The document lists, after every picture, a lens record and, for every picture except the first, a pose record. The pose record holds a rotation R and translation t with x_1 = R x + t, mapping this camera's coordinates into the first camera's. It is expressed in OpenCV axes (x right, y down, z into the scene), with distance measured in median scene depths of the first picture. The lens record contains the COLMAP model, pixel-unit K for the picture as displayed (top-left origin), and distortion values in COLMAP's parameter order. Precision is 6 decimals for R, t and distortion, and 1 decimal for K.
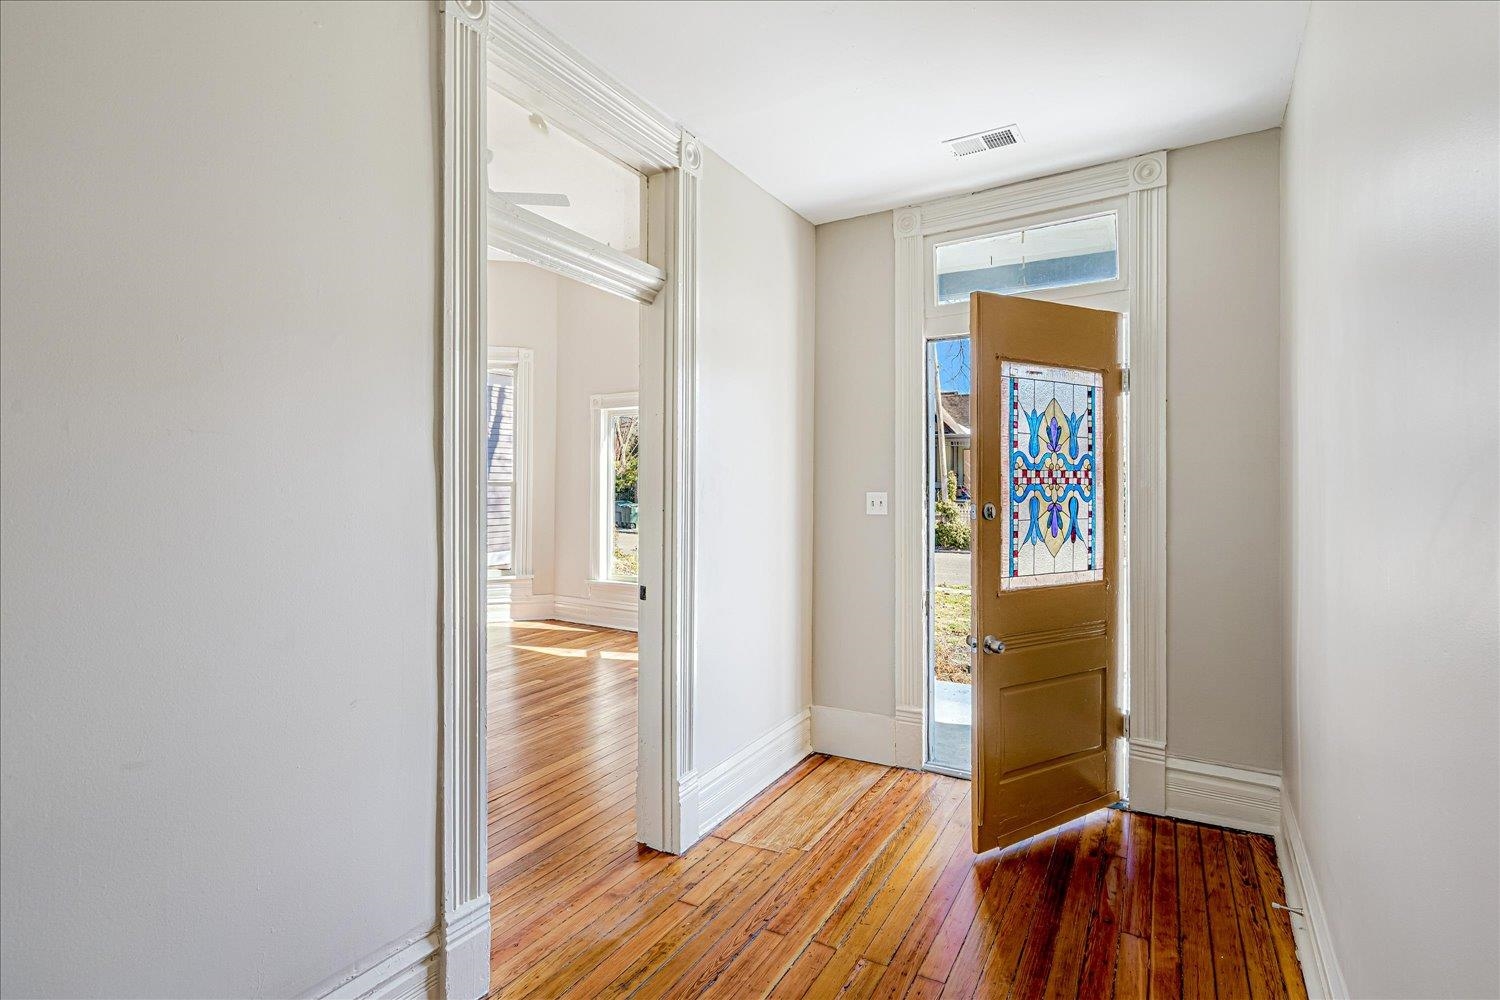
lens RADIAL K [[737.6, 0, 720.8], [0, 737.6, 489.8], [0, 0, 1]] dist [0.002834, 0.000555]
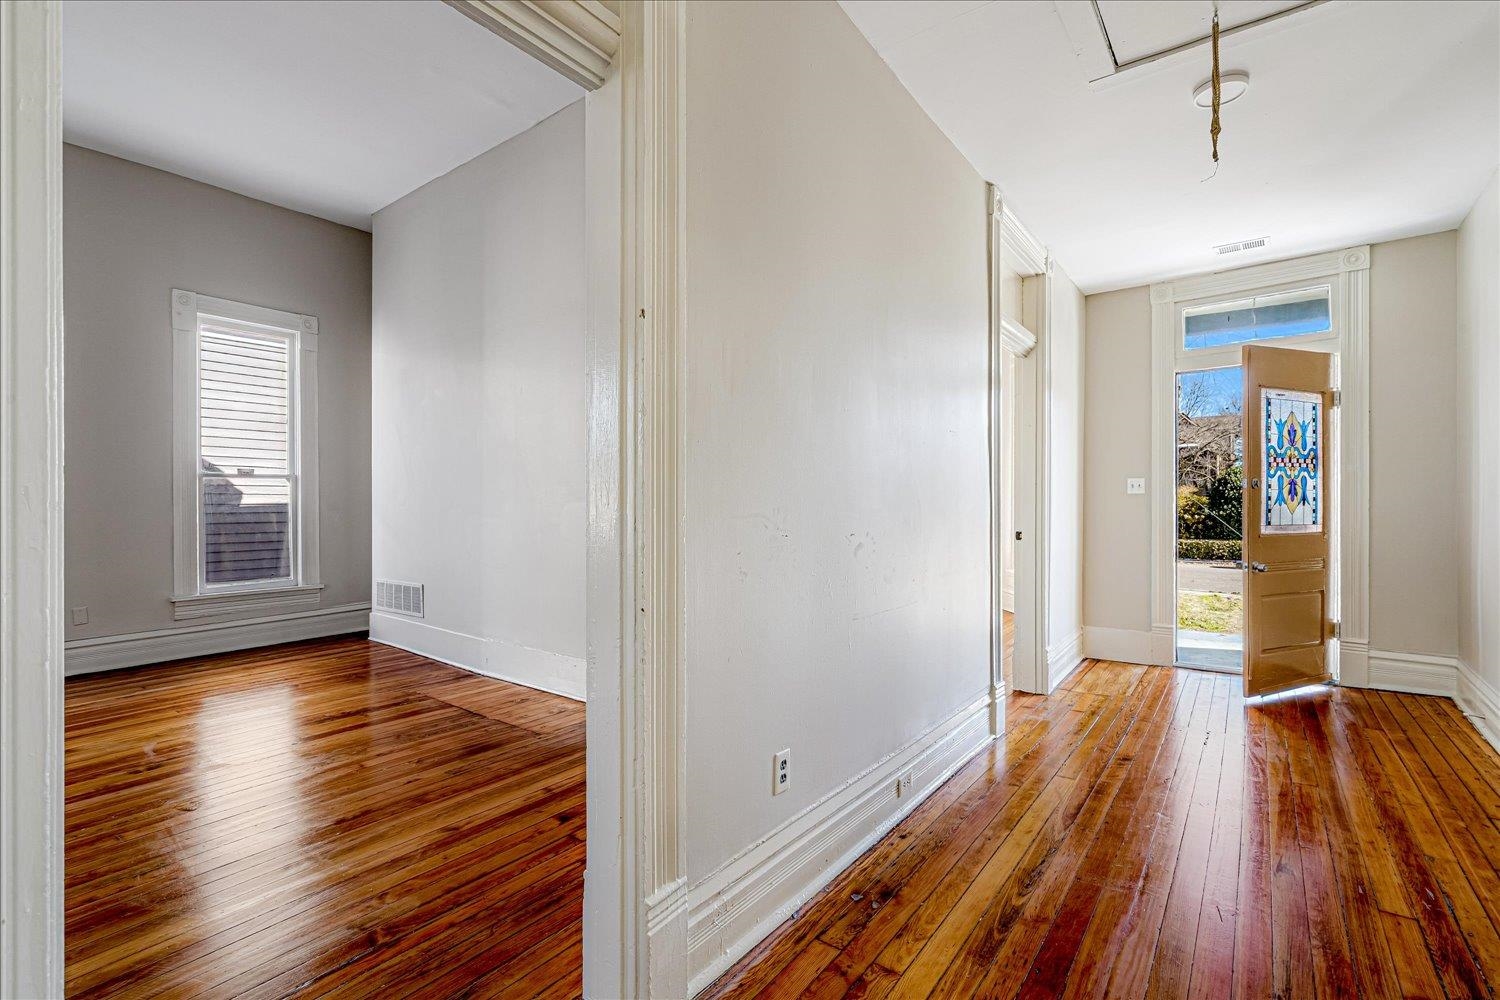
lens RADIAL K [[678.7, 0, 728.7], [0, 678.7, 505.4], [0, 0, 1]] dist [0.000514, 0.000171]
pose [[0.993634, -0.001917, -0.112643, -0.548212], [0.002128, 0.999996, 0.001749, 0.066430], [0.112639, -0.001978, 0.993634, -0.531188]]
